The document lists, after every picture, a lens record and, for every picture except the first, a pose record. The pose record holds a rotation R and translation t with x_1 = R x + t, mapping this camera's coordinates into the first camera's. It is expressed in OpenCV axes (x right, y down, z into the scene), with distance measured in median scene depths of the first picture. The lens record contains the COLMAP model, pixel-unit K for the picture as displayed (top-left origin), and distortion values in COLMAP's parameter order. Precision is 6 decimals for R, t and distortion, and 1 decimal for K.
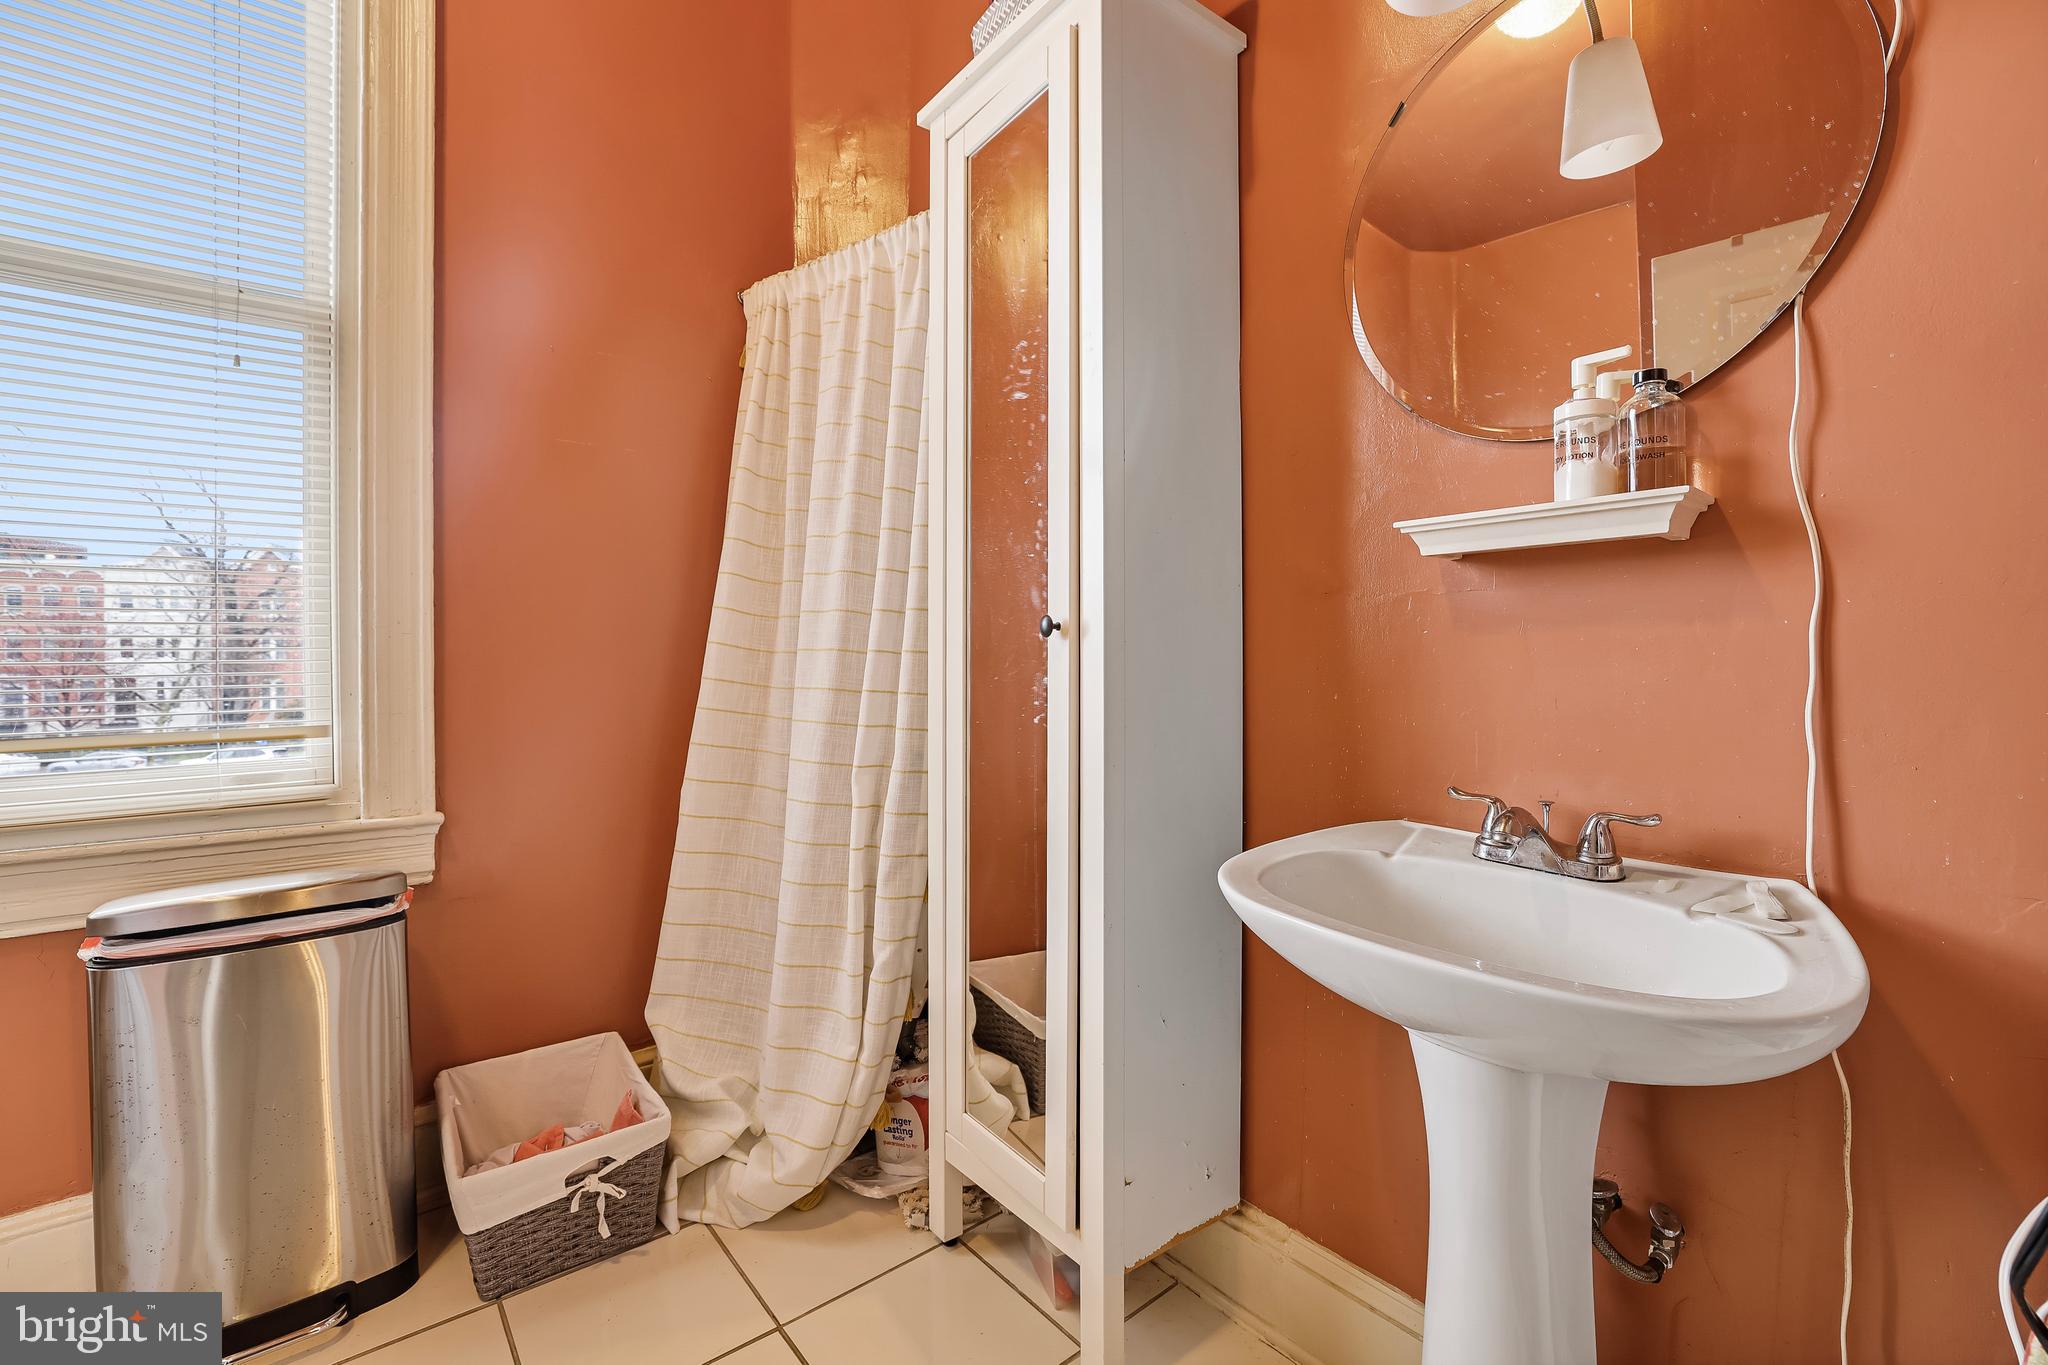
lens RADIAL K [[894.6, 0, 1017.8], [0, 894.6, 673.6], [0, 0, 1]] dist [-0.000016, 0.000296]
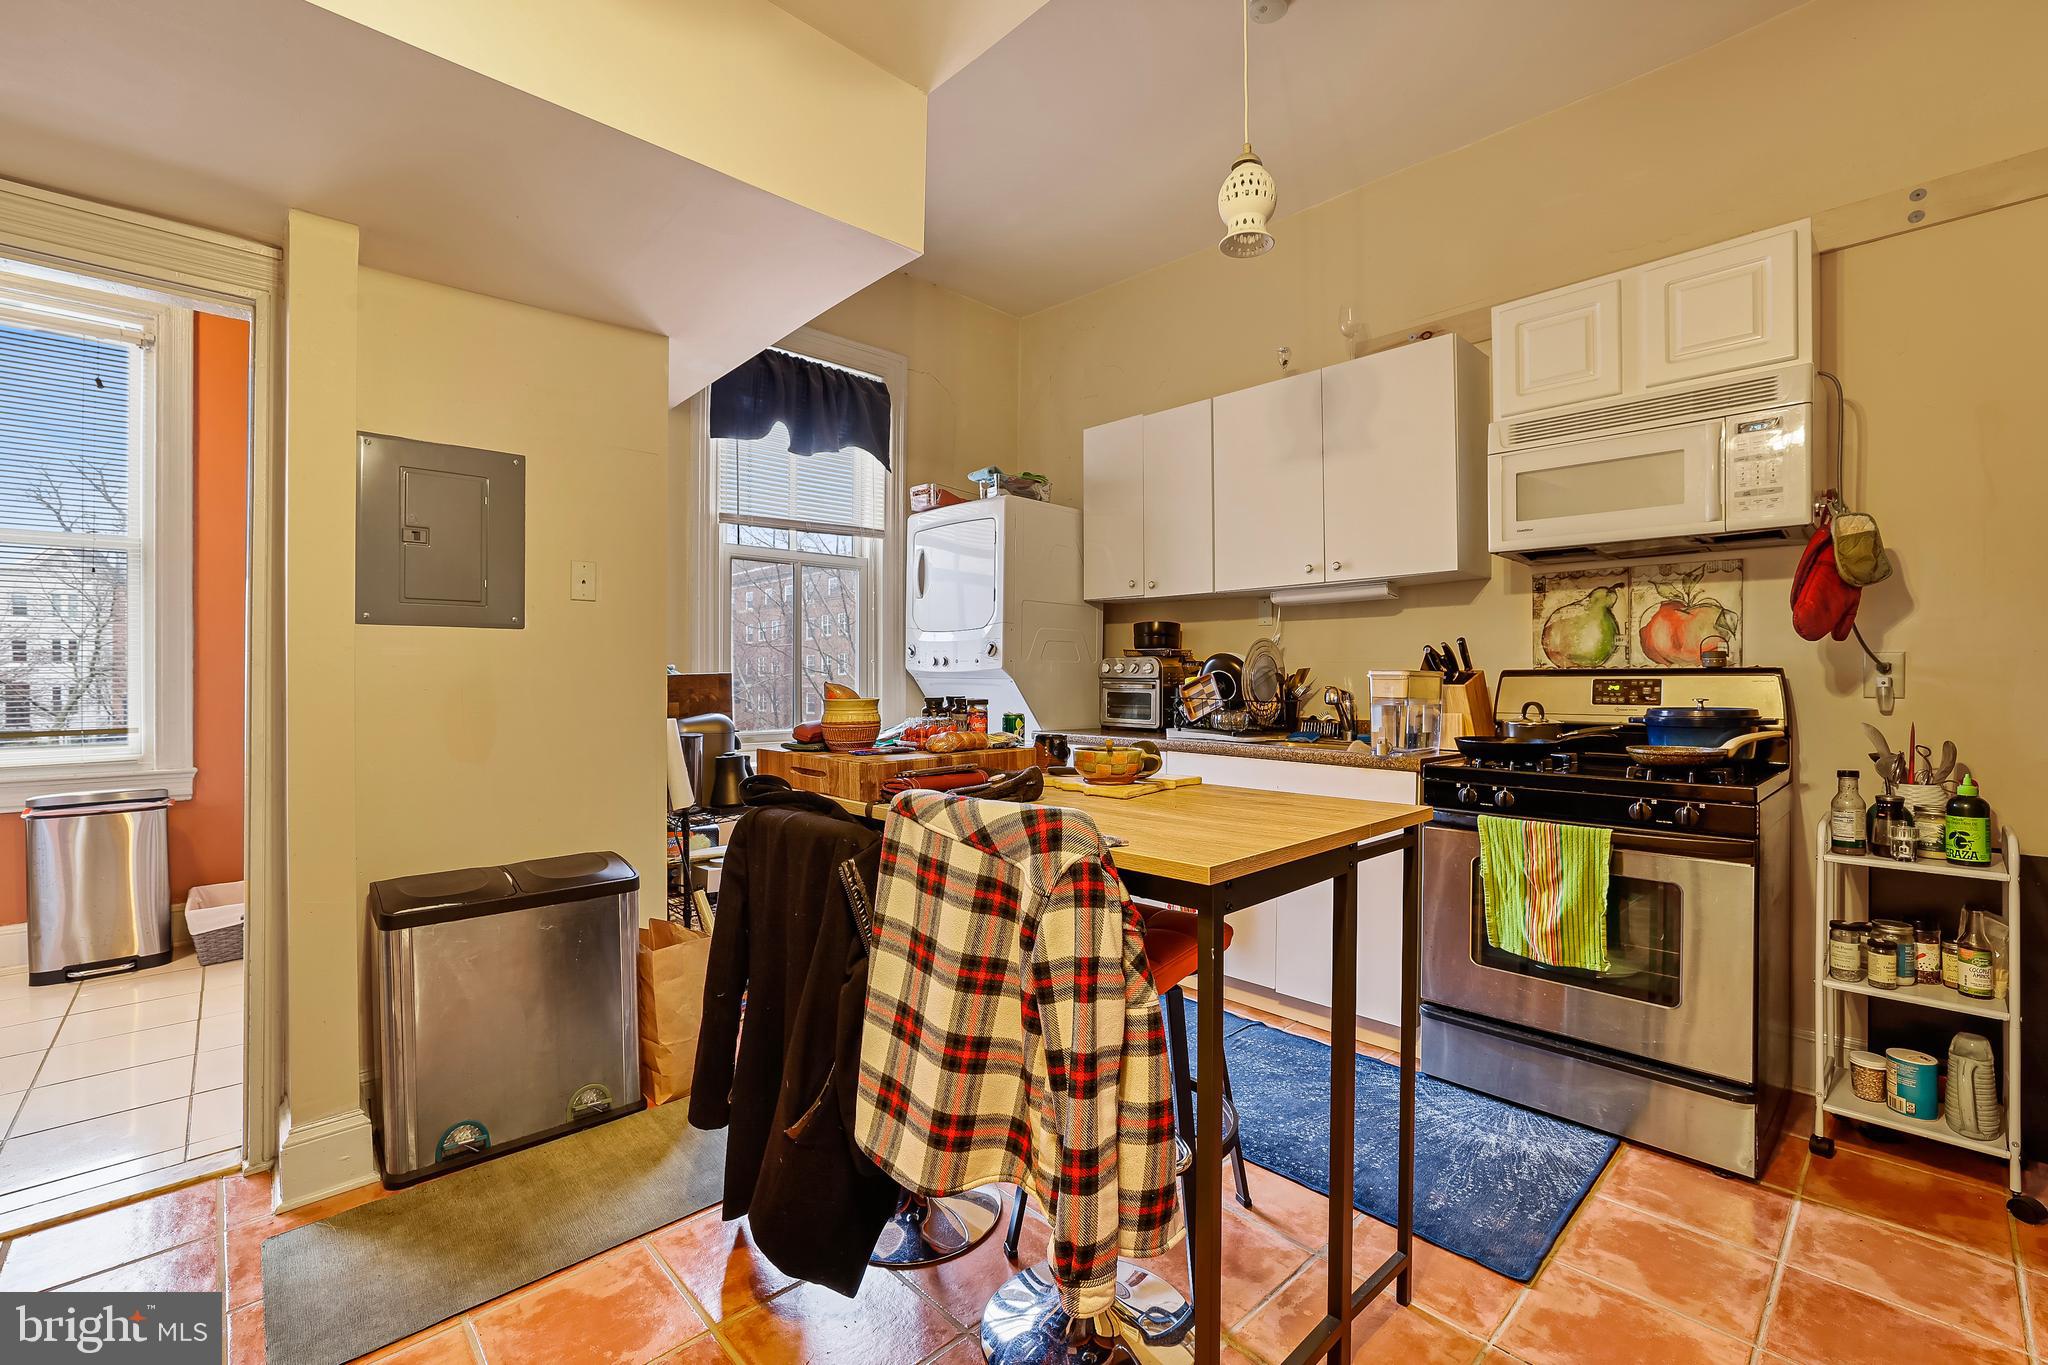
lens RADIAL K [[894.6, 0, 1031.3], [0, 894.6, 681.6], [0, 0, 1]] dist [-0.000016, 0.000296]
pose [[0.997921, 0.008260, 0.063924, 1.359774], [-0.007962, 0.999956, -0.004911, -0.063073], [-0.063962, 0.004392, 0.997943, -1.423884]]
